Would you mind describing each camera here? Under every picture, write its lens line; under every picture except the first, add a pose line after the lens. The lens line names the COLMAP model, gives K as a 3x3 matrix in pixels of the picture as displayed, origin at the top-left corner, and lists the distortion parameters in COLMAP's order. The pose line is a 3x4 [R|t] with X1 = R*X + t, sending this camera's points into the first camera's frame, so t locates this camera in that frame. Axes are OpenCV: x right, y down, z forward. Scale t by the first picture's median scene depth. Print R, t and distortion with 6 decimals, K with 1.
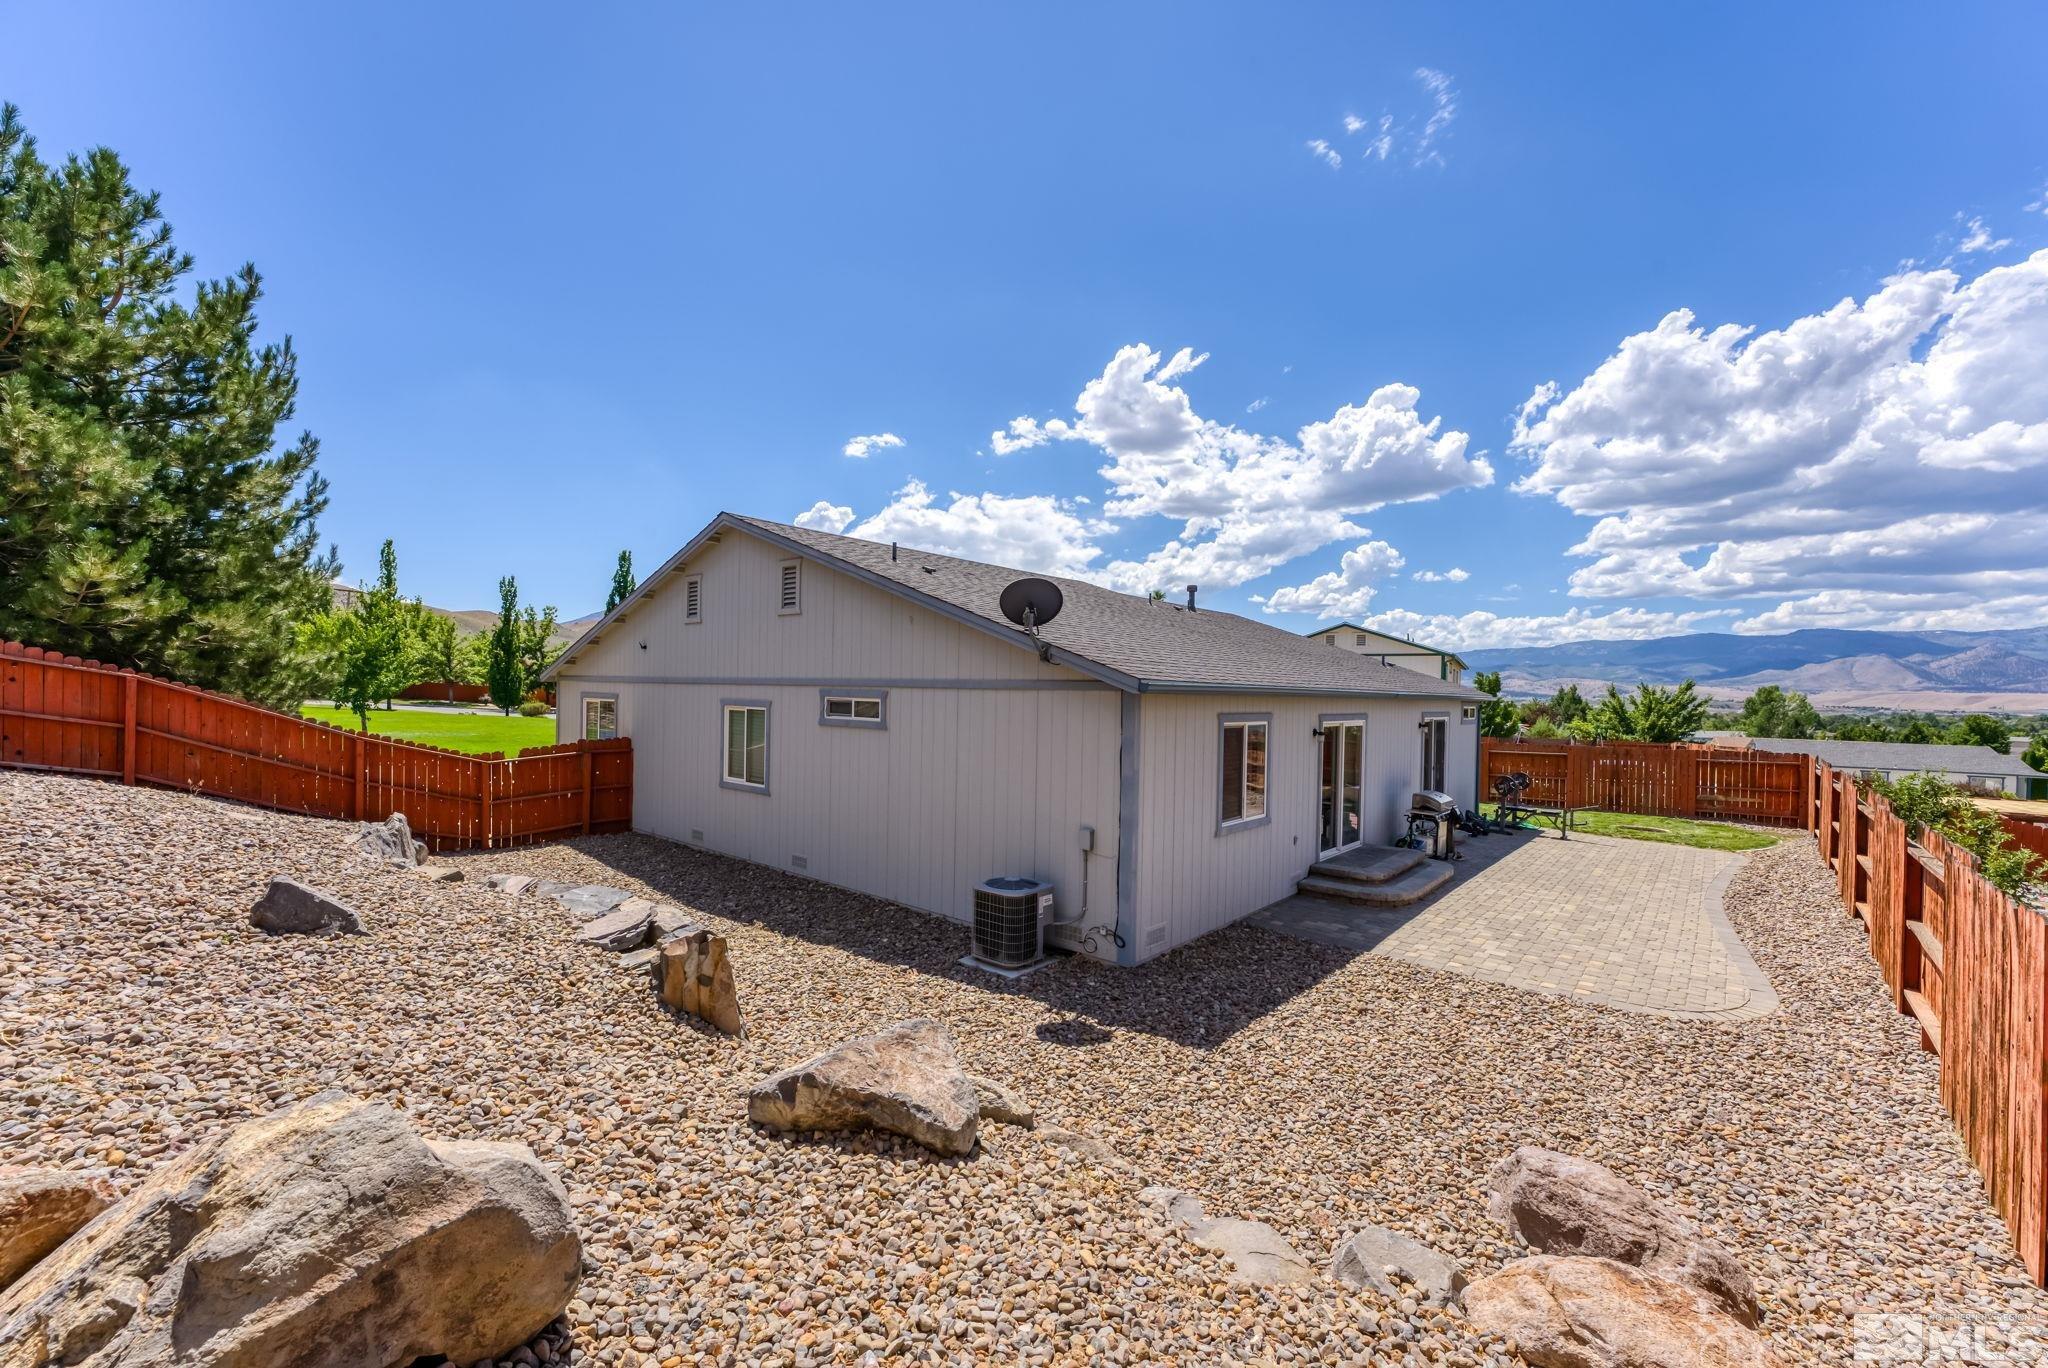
lens RADIAL K [[829.5, 0, 1016.4], [0, 829.5, 690.1], [0, 0, 1]] dist [-0.001786, 0.001537]
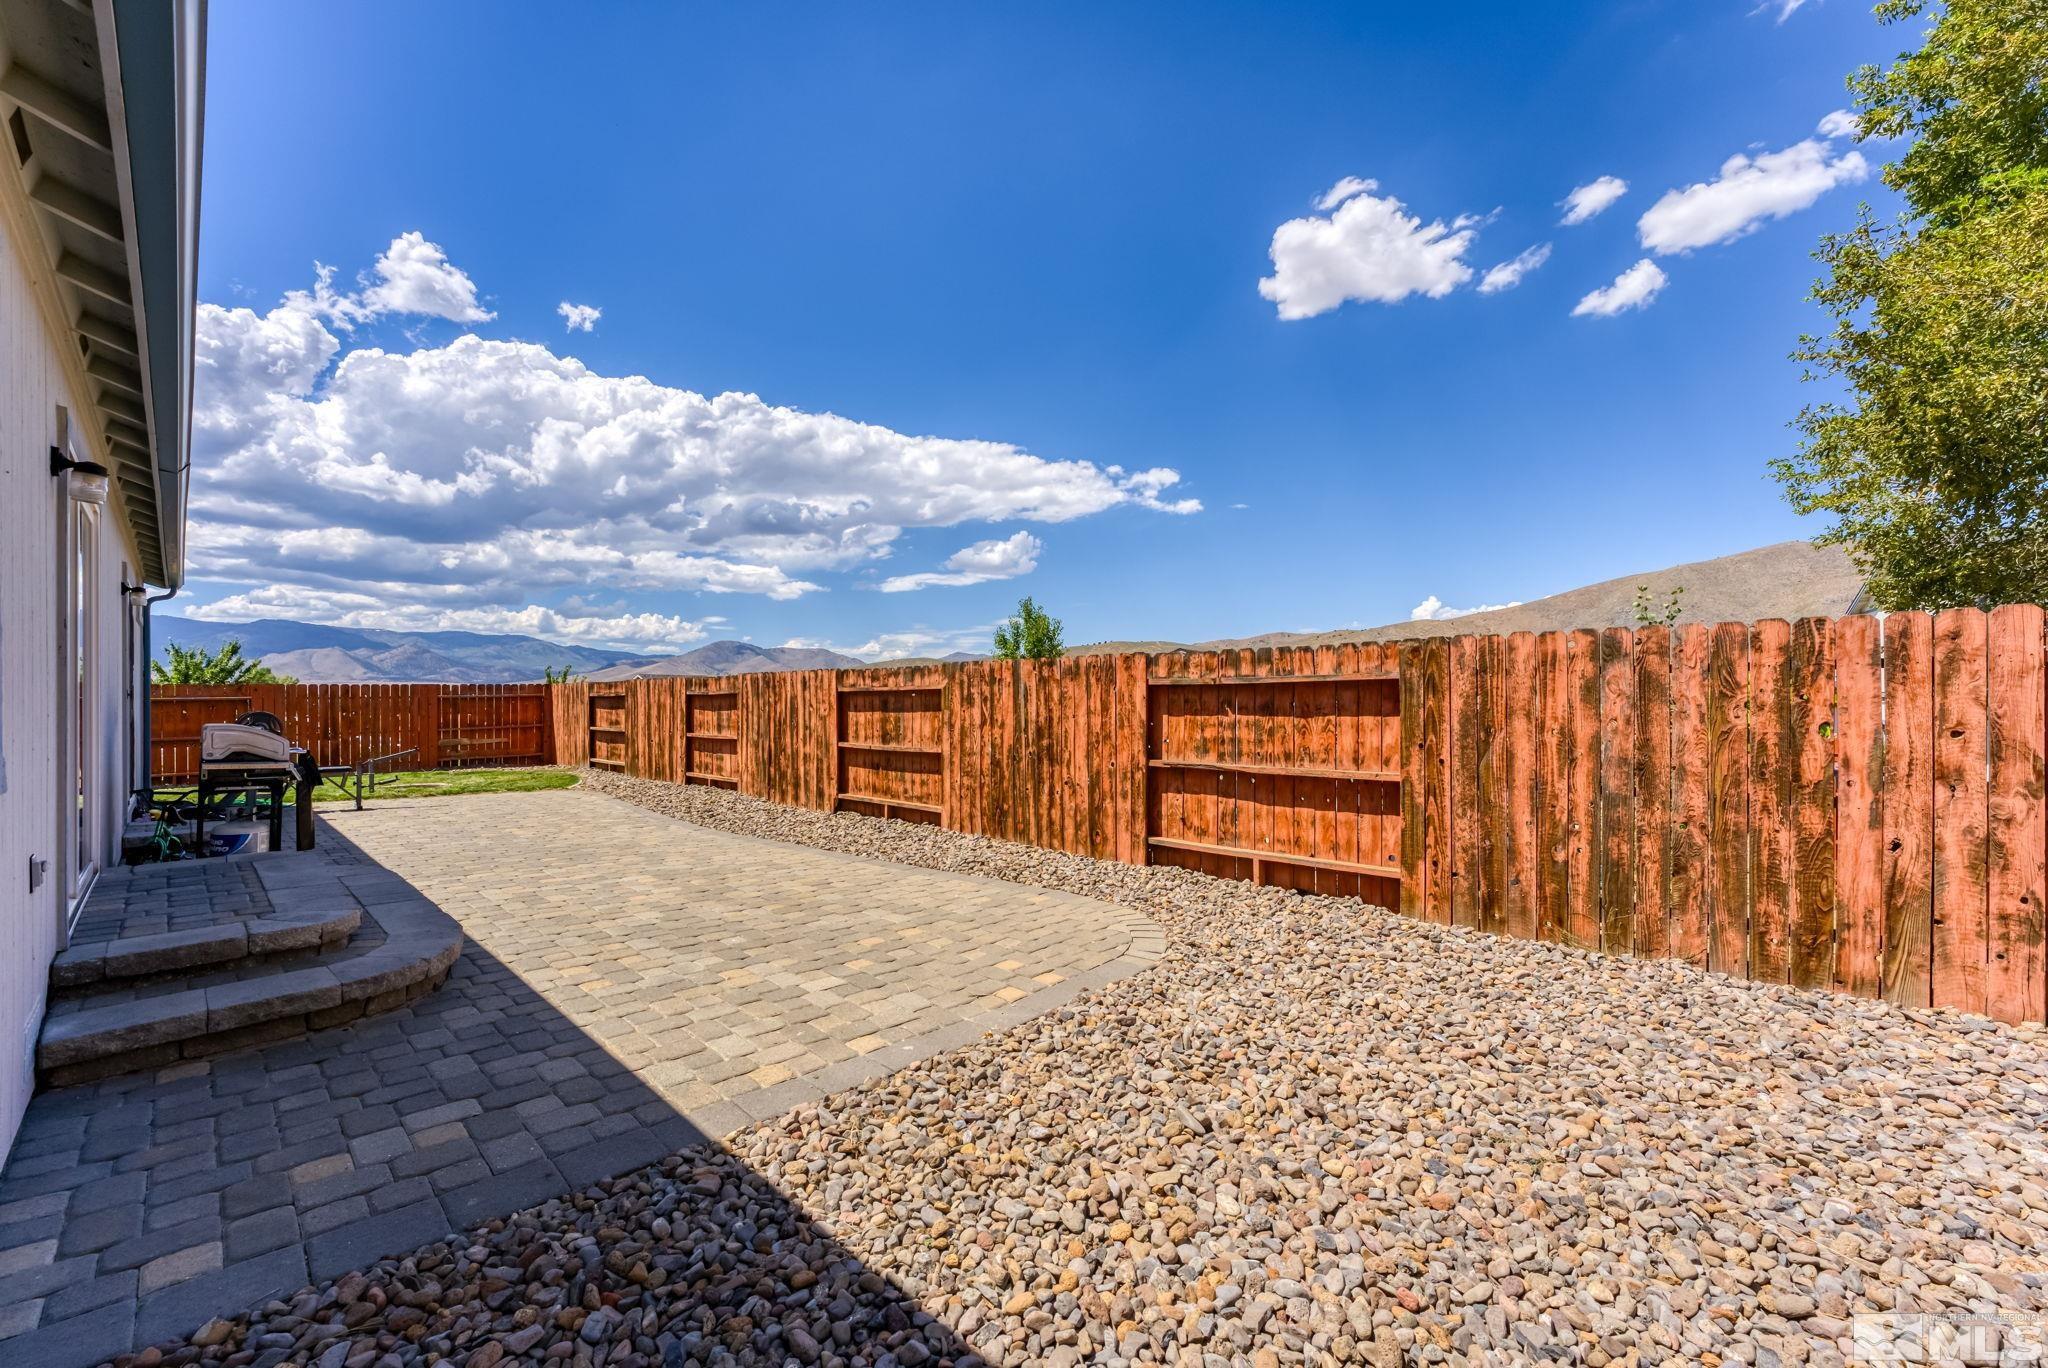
lens RADIAL K [[829.5, 0, 1021.8], [0, 829.5, 693.3], [0, 0, 1]] dist [-0.001786, 0.001537]
pose [[0.054577, -0.010560, 0.998454, 0.070055], [0.000975, 0.999944, 0.010522, 0.075392], [-0.998509, 0.000399, 0.054584, 0.412049]]
